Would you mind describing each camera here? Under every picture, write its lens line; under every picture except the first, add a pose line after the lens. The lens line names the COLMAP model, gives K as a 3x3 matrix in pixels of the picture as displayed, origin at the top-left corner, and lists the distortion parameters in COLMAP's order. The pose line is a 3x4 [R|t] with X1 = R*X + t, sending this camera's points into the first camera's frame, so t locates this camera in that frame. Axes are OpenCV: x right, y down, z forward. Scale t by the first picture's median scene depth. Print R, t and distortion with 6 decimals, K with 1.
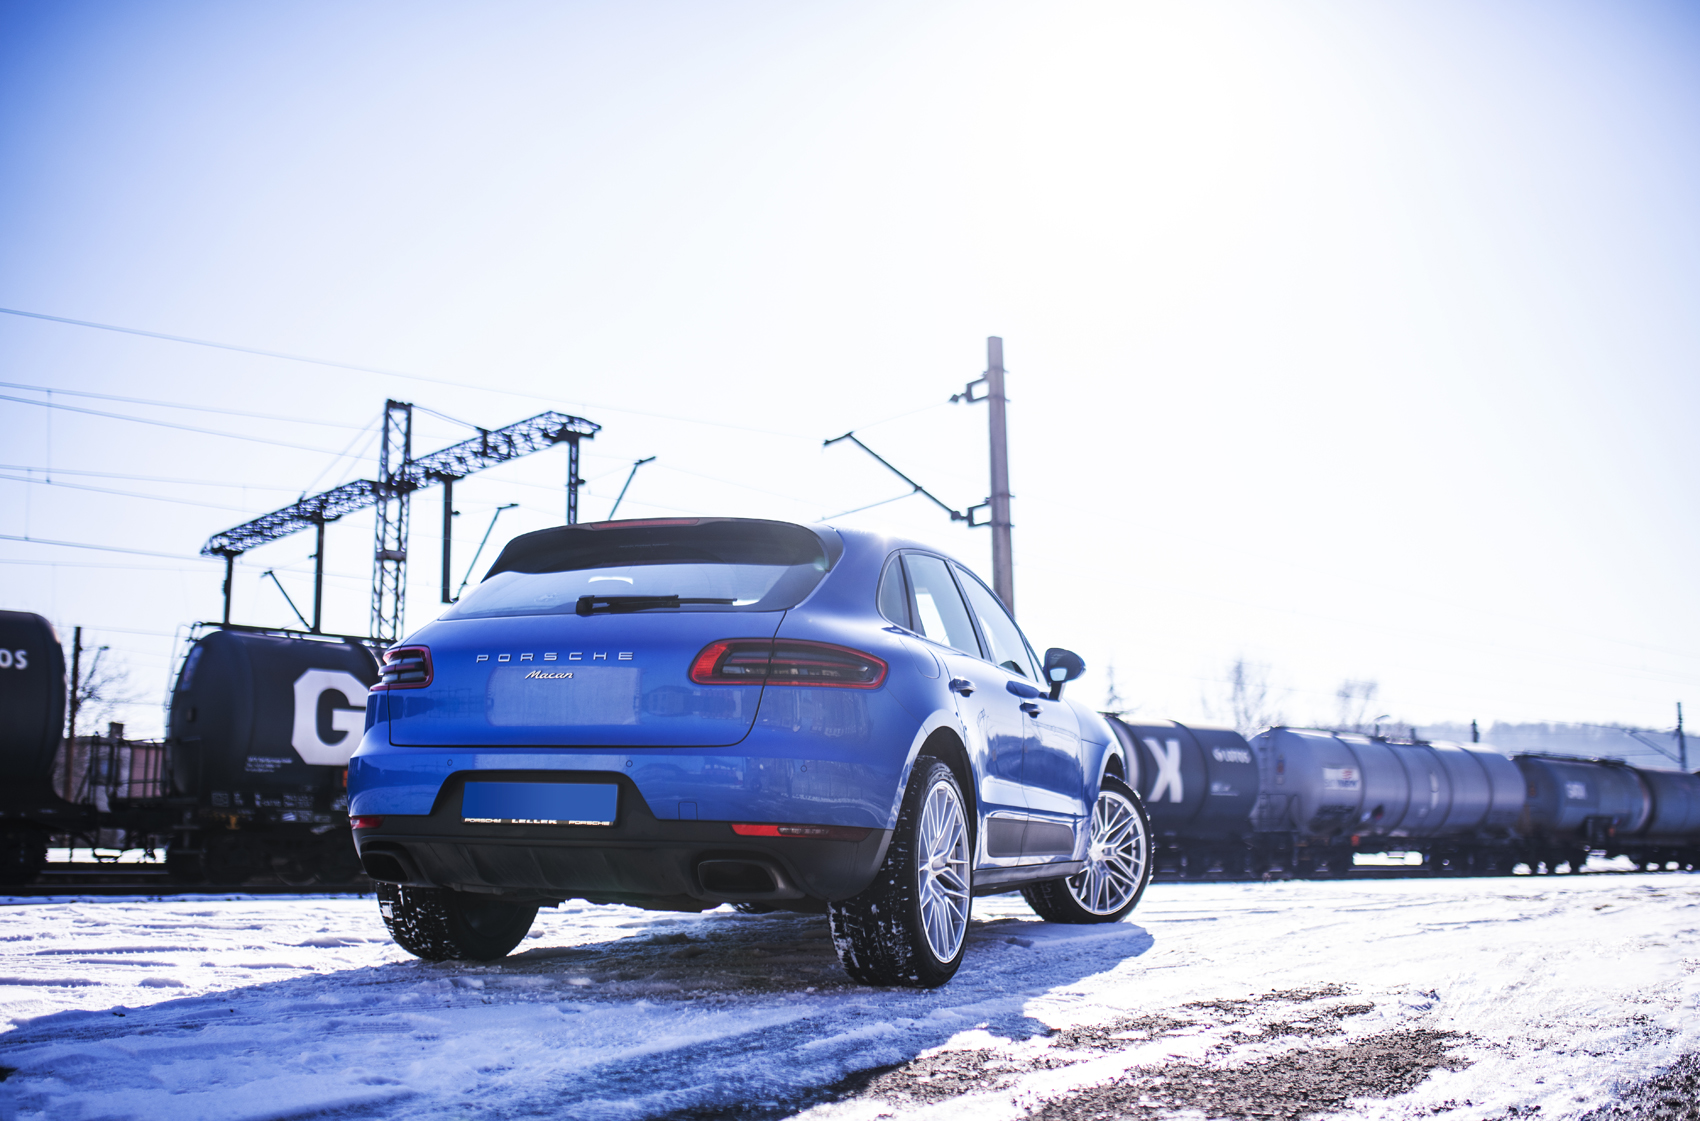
lens RADIAL K [[1680.2, 0, 865.9], [0, 1680.2, 569.4], [0, 0, 1]] dist [-0.031626, 0.000000]
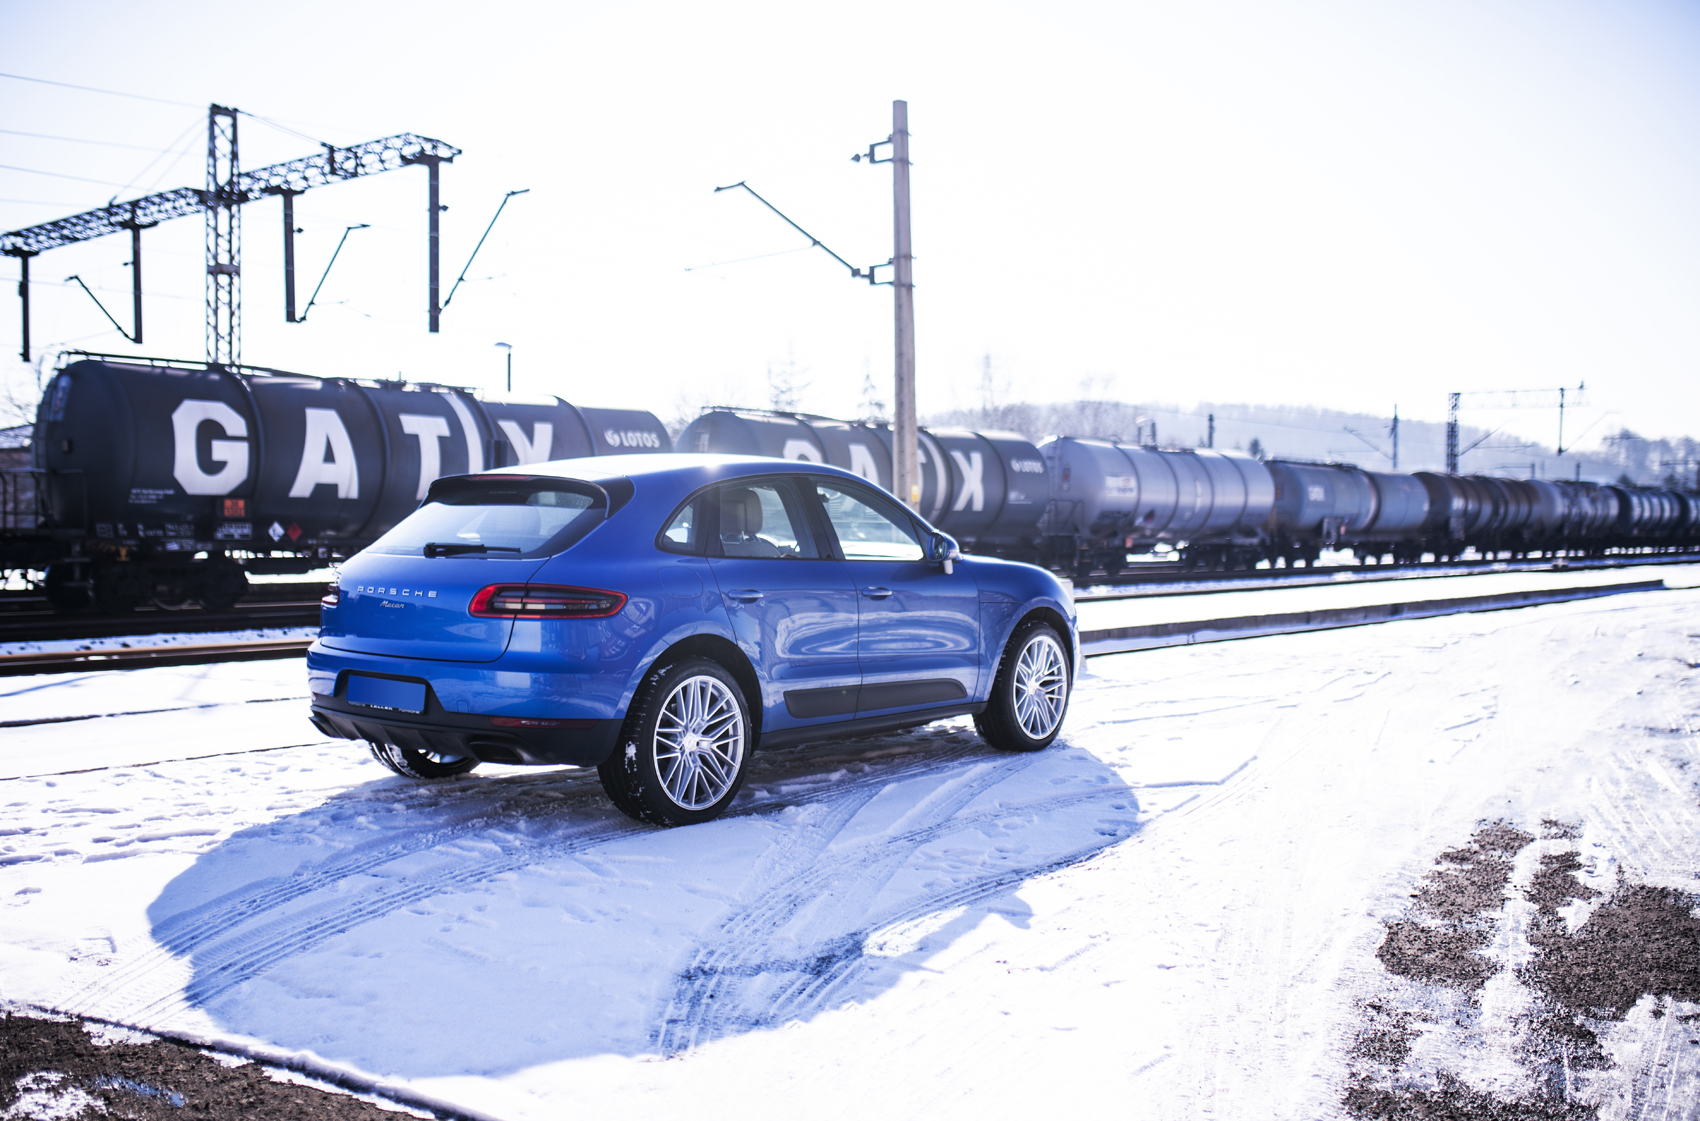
lens RADIAL K [[1680.2, 0, 840.4], [0, 1680.2, 571.0], [0, 0, 1]] dist [-0.031626, 0.000000]
pose [[0.988439, -0.003112, 0.151587, -0.077285], [-0.026617, 0.980701, 0.193694, -0.034650], [-0.149264, -0.195490, 0.969280, -0.035186]]
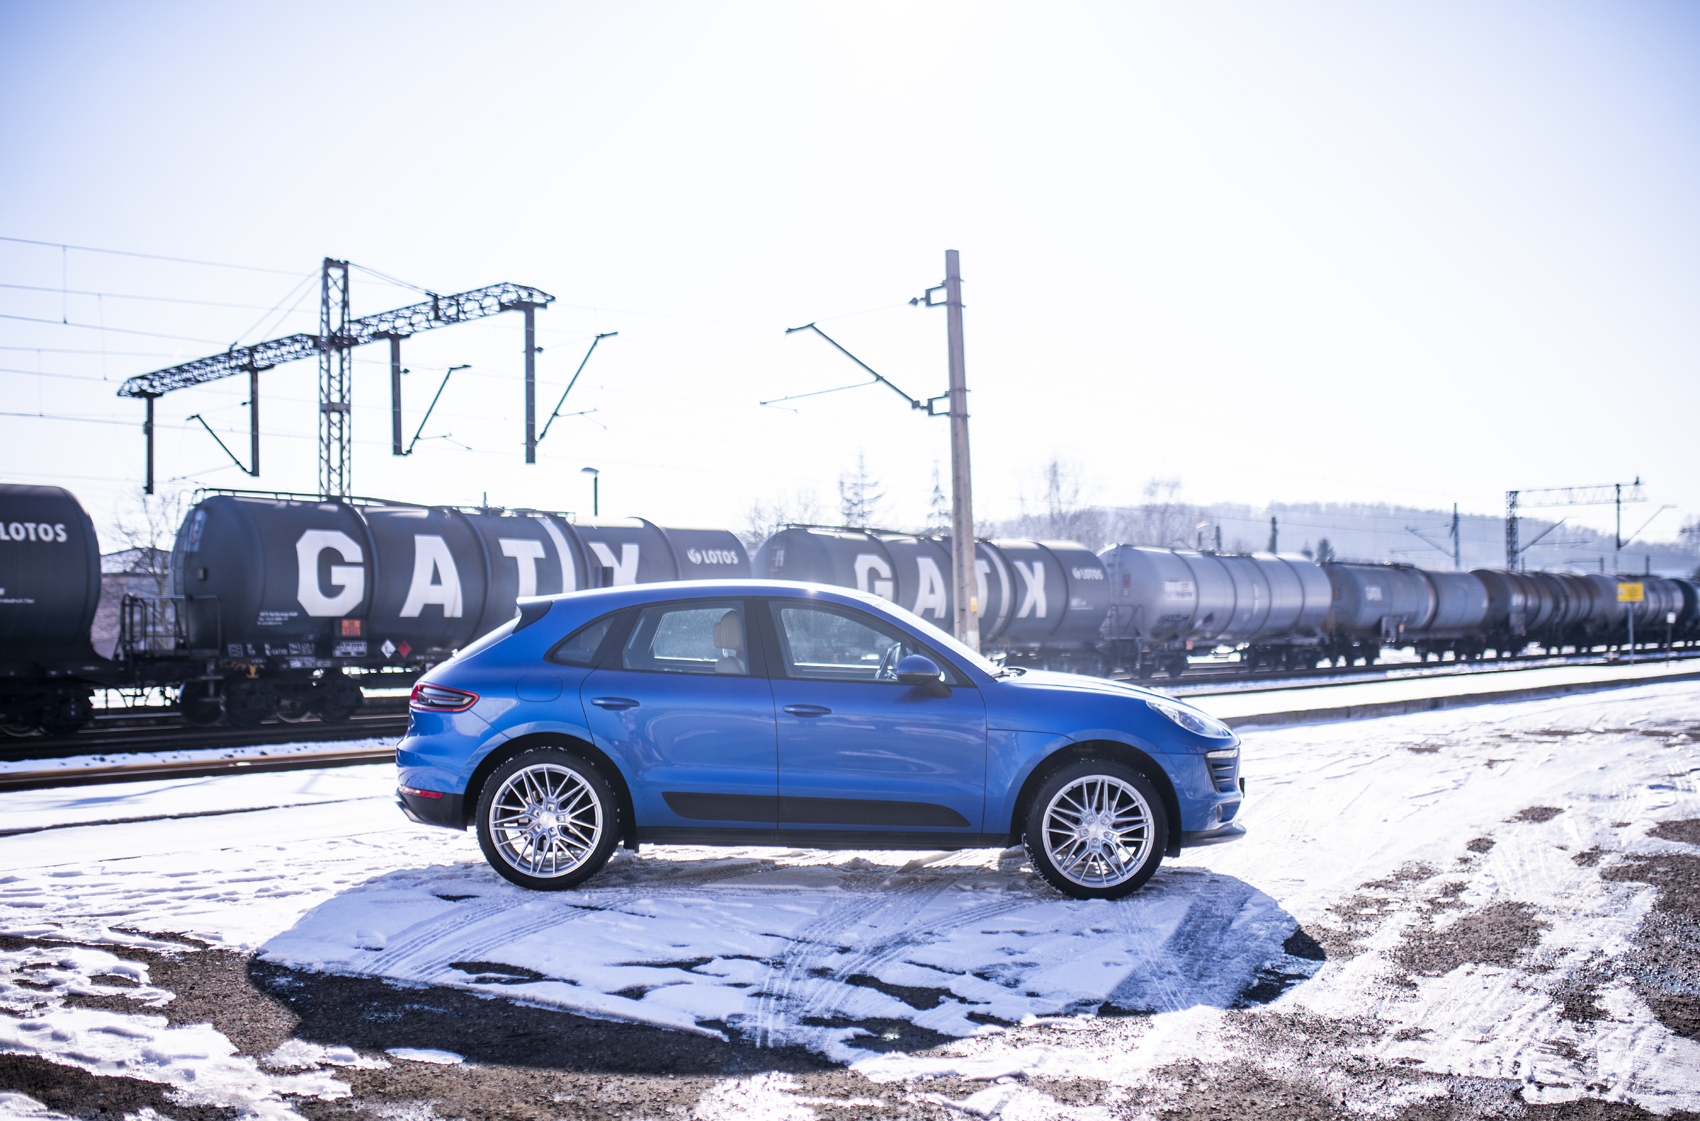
lens RADIAL K [[1680.2, 0, 859.6], [0, 1680.2, 560.7], [0, 0, 1]] dist [-0.031626, 0.000000]
pose [[0.992749, -0.012002, 0.119605, -0.083204], [-0.003052, 0.992165, 0.124893, -0.046298], [-0.120167, -0.124353, 0.984935, -0.099483]]
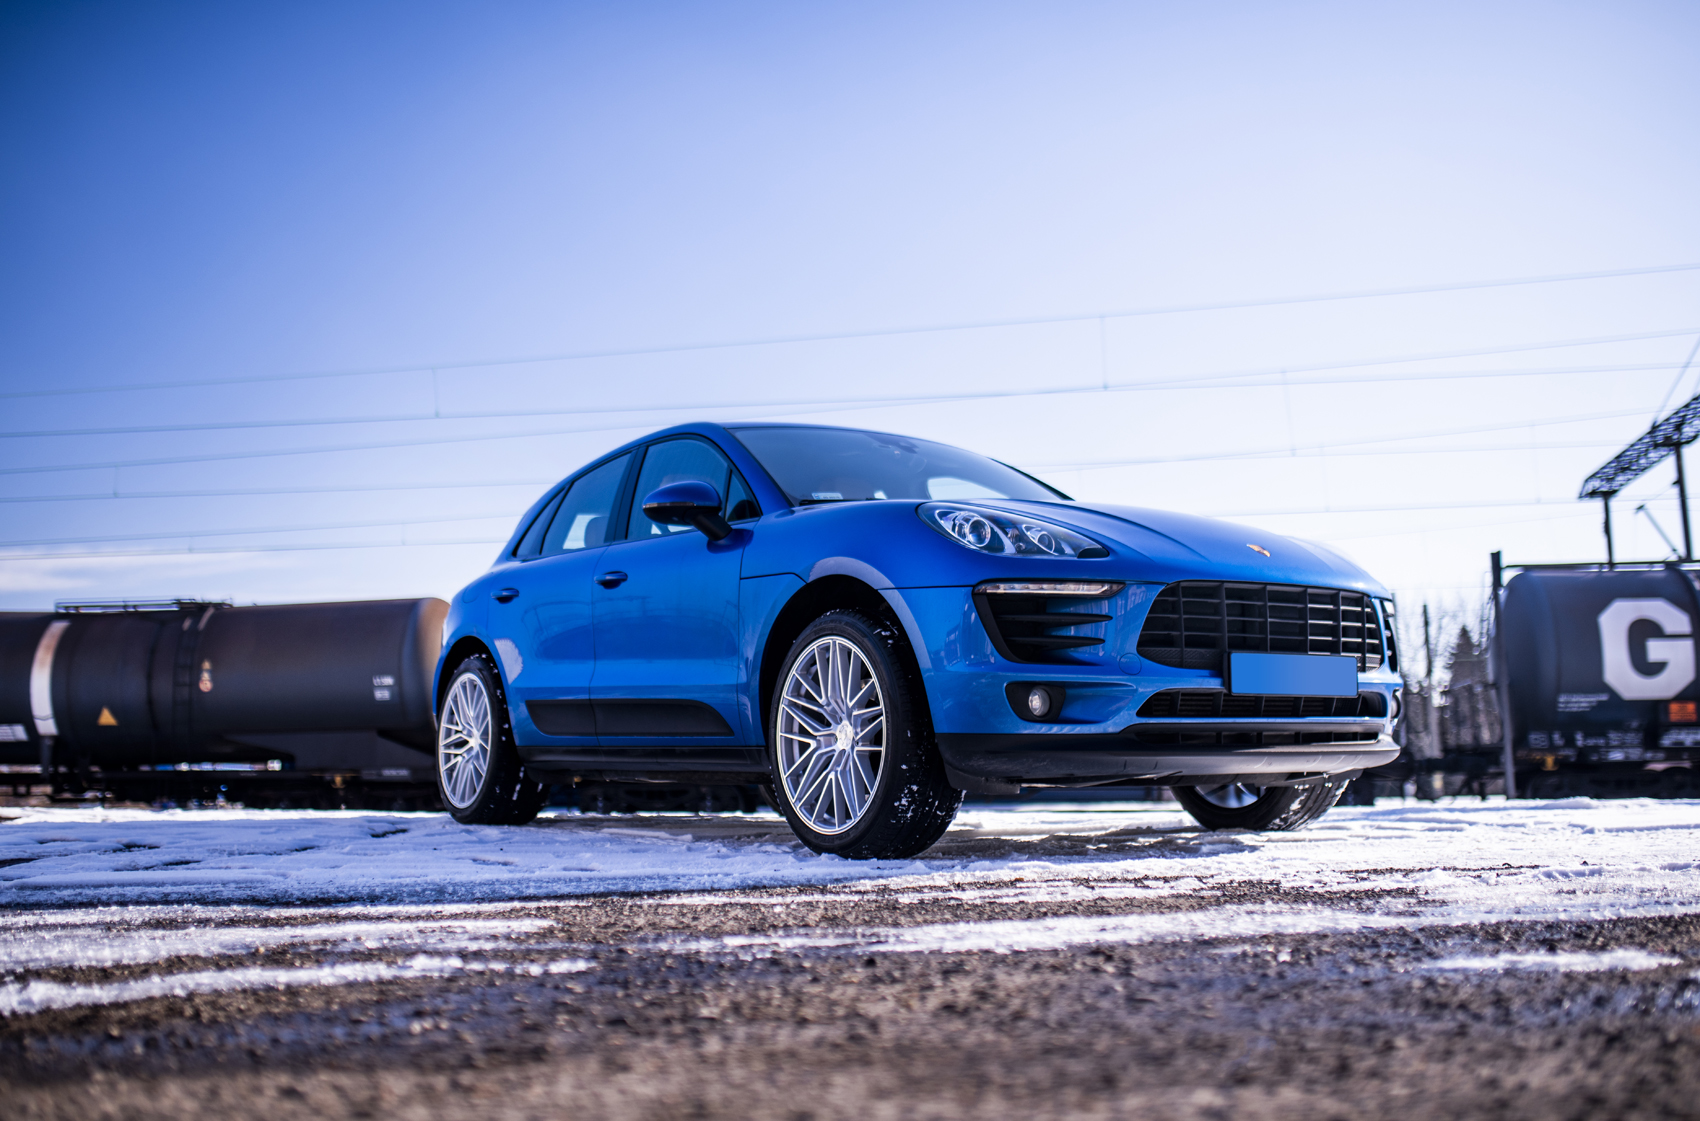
lens RADIAL K [[1680.2, 0, 863.4], [0, 1680.2, 571.5], [0, 0, 1]] dist [-0.031626, 0.000000]
pose [[0.635403, -0.122489, -0.762404, 0.096015], [0.140353, 0.989212, -0.041955, 0.018458], [0.759319, -0.080347, 0.645740, 0.051195]]
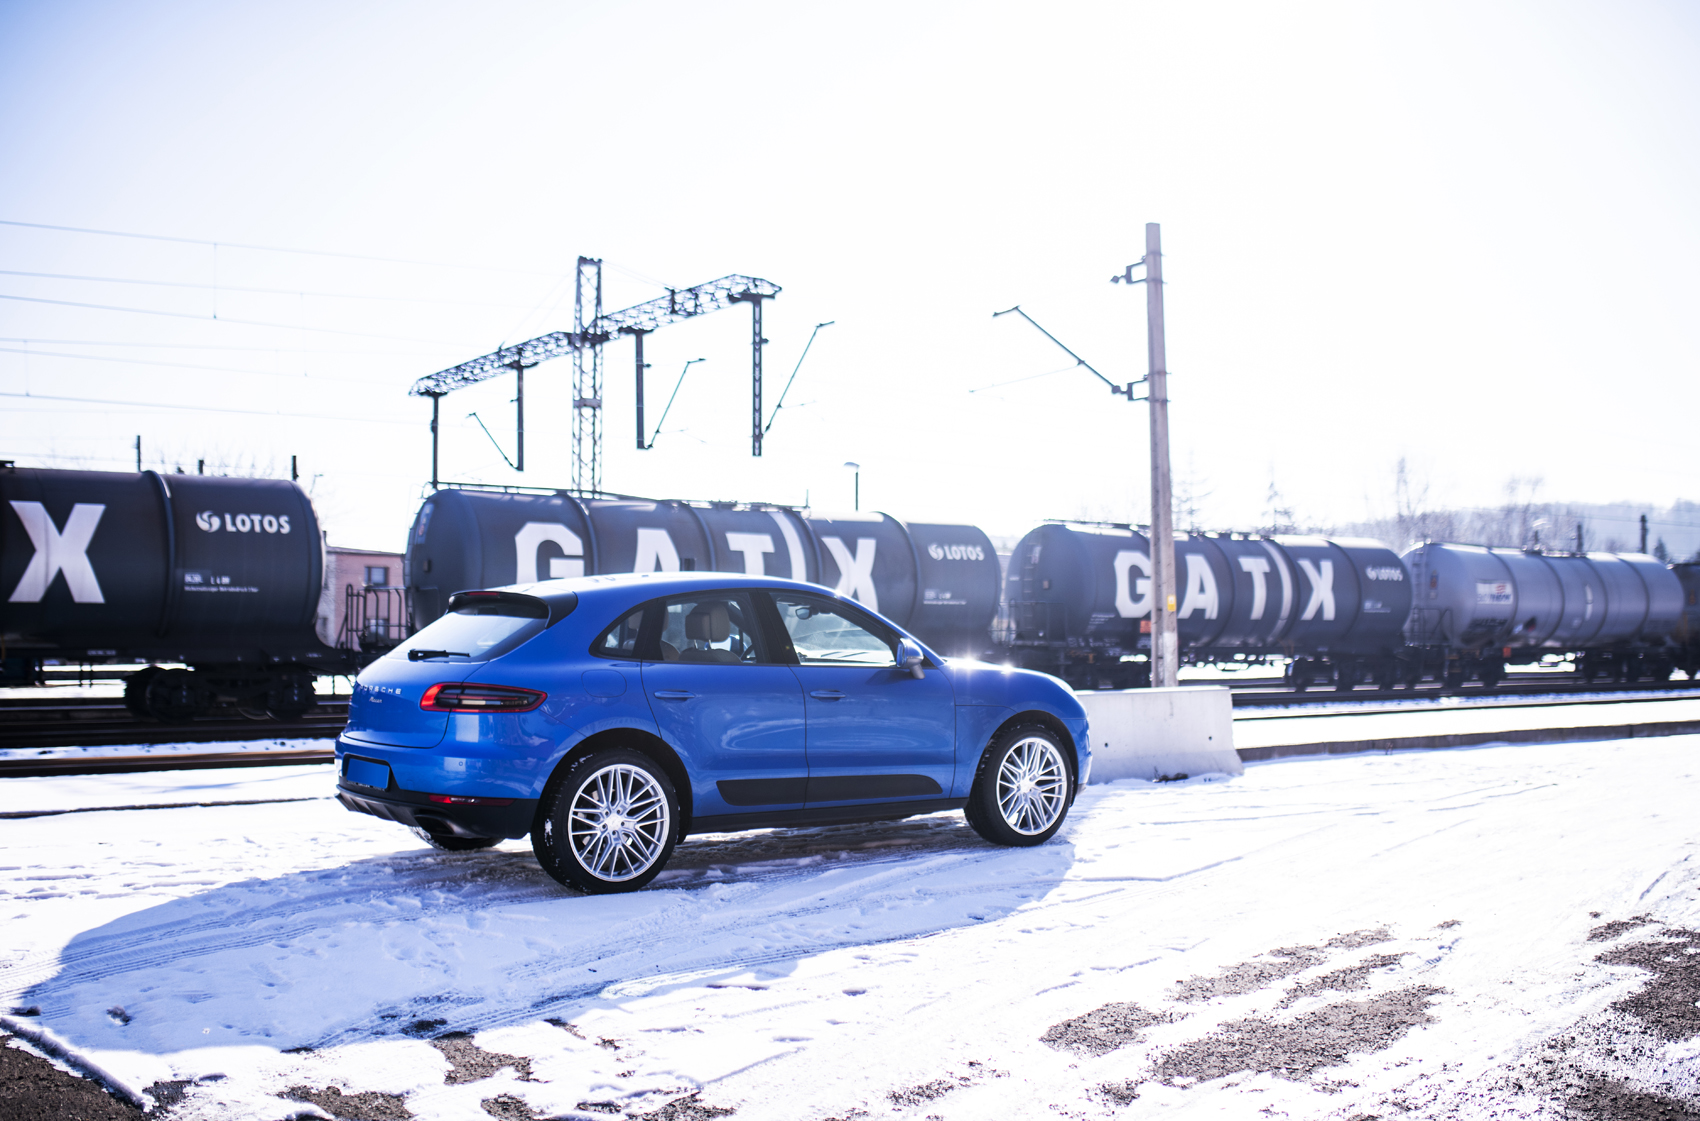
lens RADIAL K [[1680.2, 0, 870.5], [0, 1680.2, 564.4], [0, 0, 1]] dist [-0.031626, 0.000000]
pose [[0.995726, -0.004891, -0.092224, -0.003296], [0.016560, 0.991868, 0.126189, -0.039334], [0.090857, -0.127177, 0.987710, -0.064491]]
